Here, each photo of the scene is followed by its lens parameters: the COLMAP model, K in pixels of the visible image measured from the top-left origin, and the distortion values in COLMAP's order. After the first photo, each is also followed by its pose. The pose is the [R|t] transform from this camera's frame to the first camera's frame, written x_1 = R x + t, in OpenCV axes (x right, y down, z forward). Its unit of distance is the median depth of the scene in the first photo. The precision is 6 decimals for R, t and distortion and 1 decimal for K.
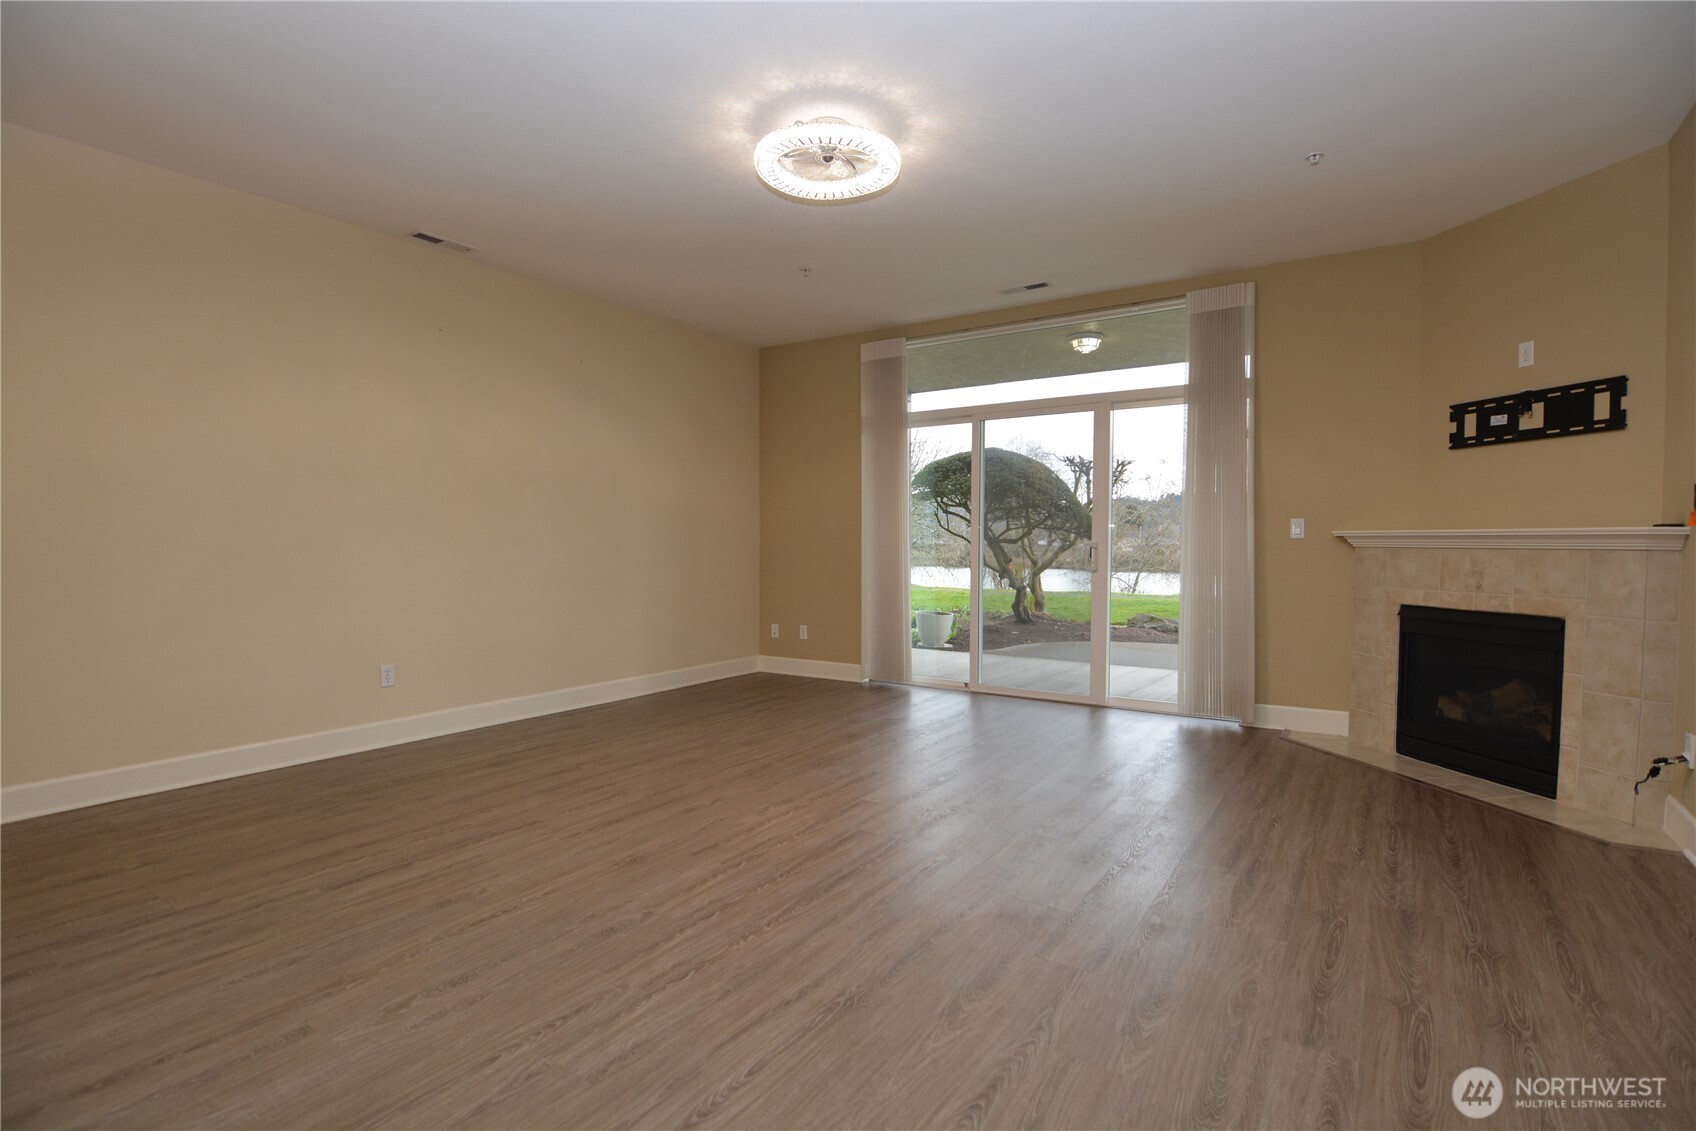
lens RADIAL K [[822.0, 0, 864.1], [0, 822.0, 565.9], [0, 0, 1]] dist [-0.015886, -0.001655]
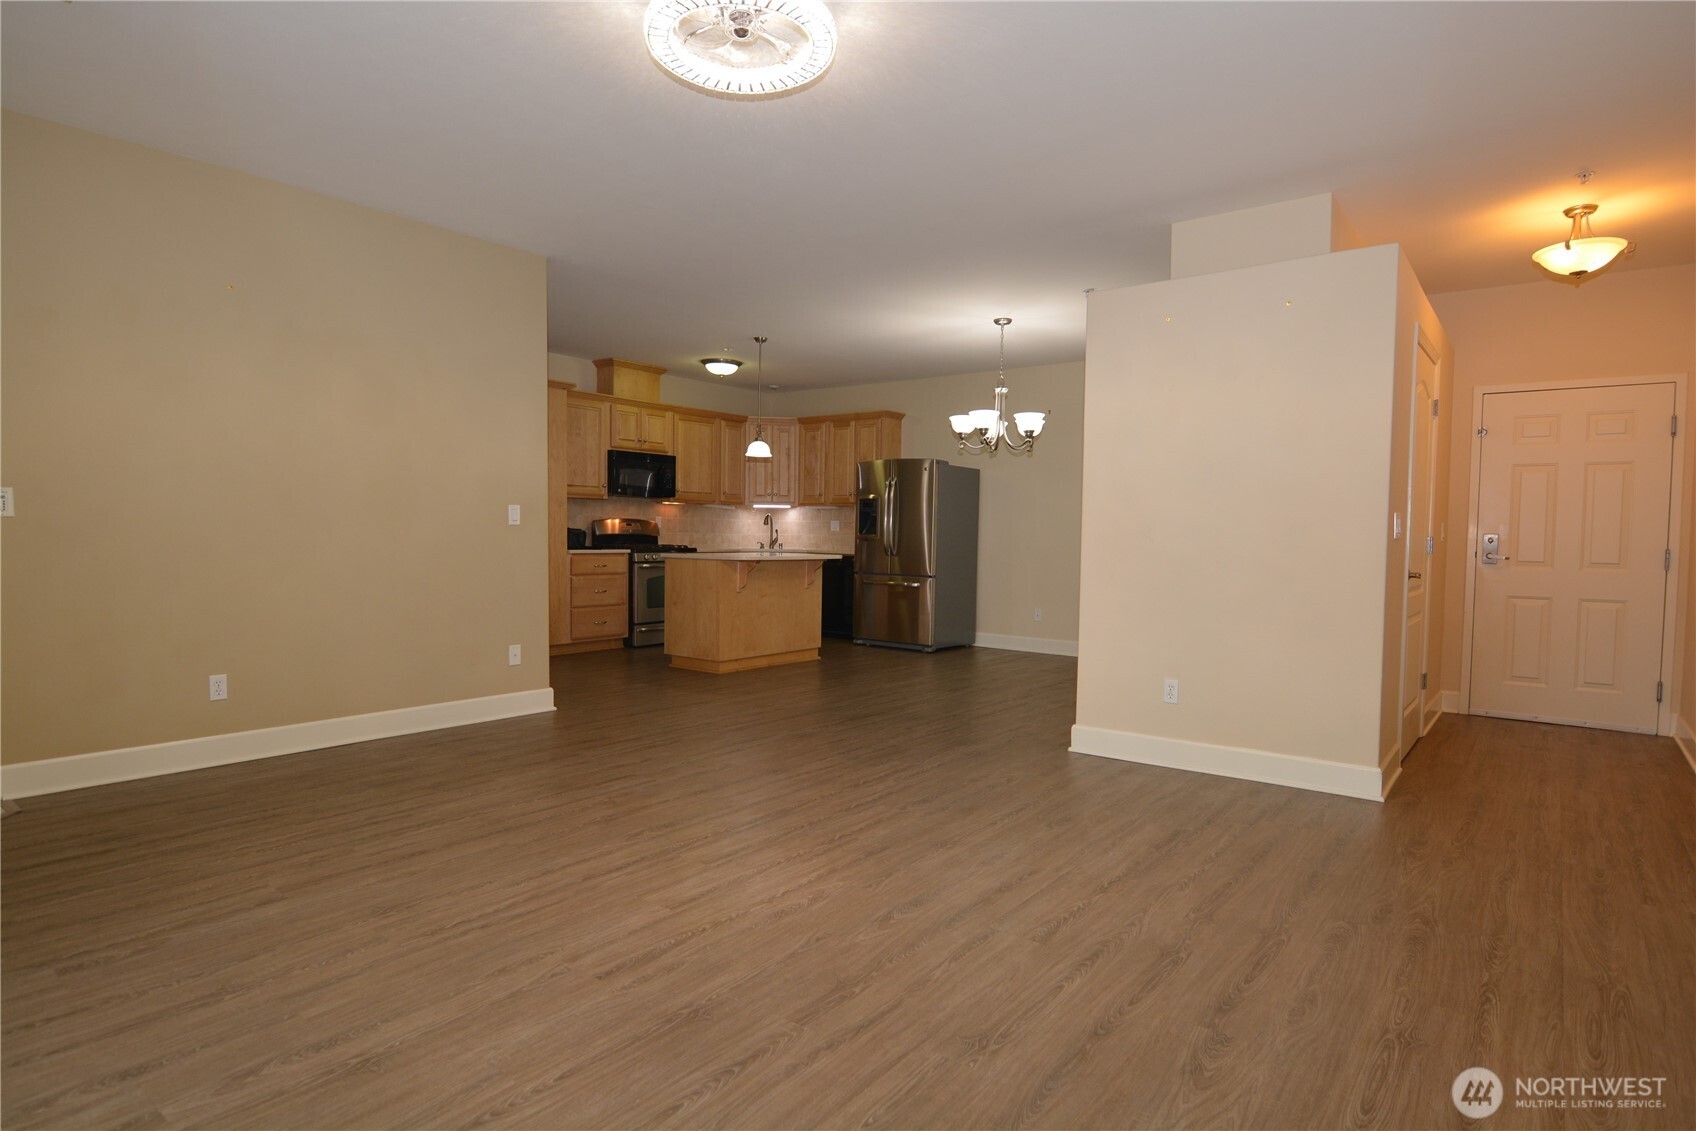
lens RADIAL K [[910.3, 0, 846.2], [0, 910.3, 572.7], [0, 0, 1]] dist [-0.005710, -0.005483]
pose [[-0.995033, -0.019466, 0.097629, -0.197610], [-0.012319, 0.997235, 0.073282, -0.047587], [-0.098785, 0.071716, -0.992521, 1.584053]]
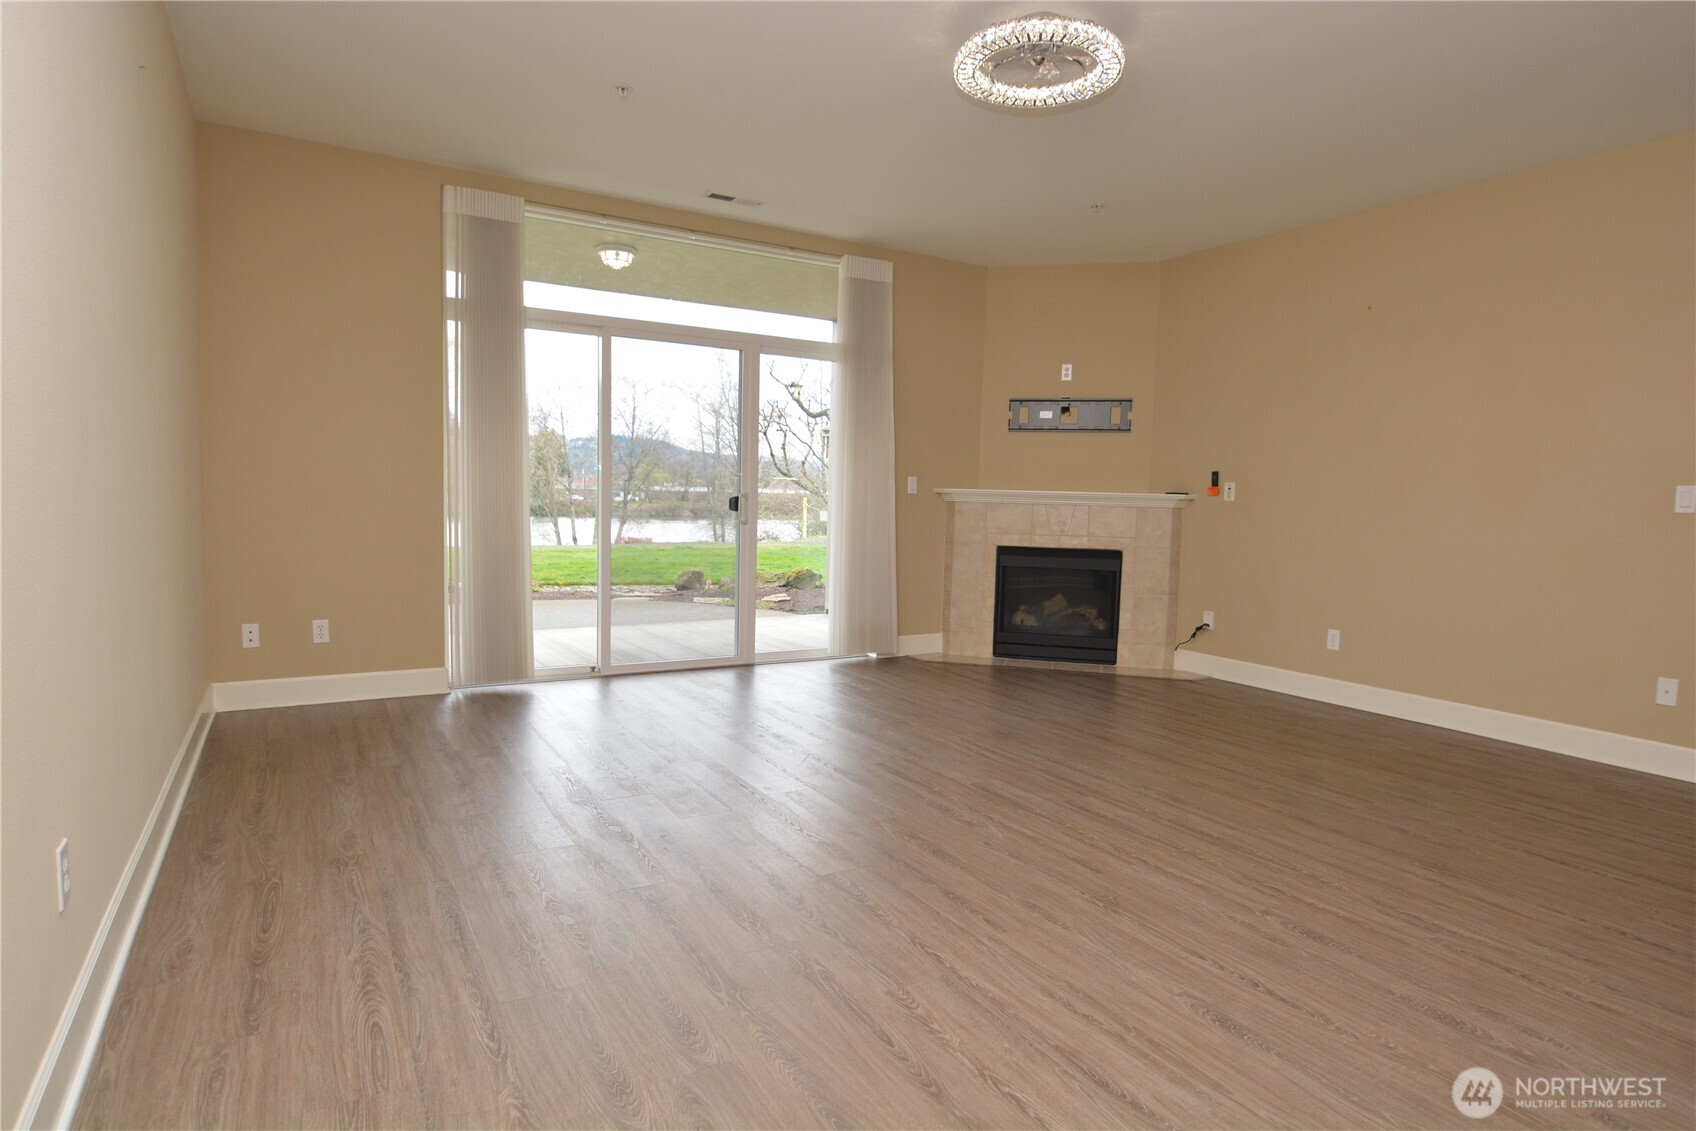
lens RADIAL K [[910.3, 0, 847.3], [0, 910.3, 564.7], [0, 0, 1]] dist [-0.005710, -0.005483]
pose [[0.449528, -0.060059, 0.891245, -0.877257], [-0.000280, 0.997728, 0.067375, -0.024583], [-0.893266, -0.030536, 0.448490, 0.623273]]
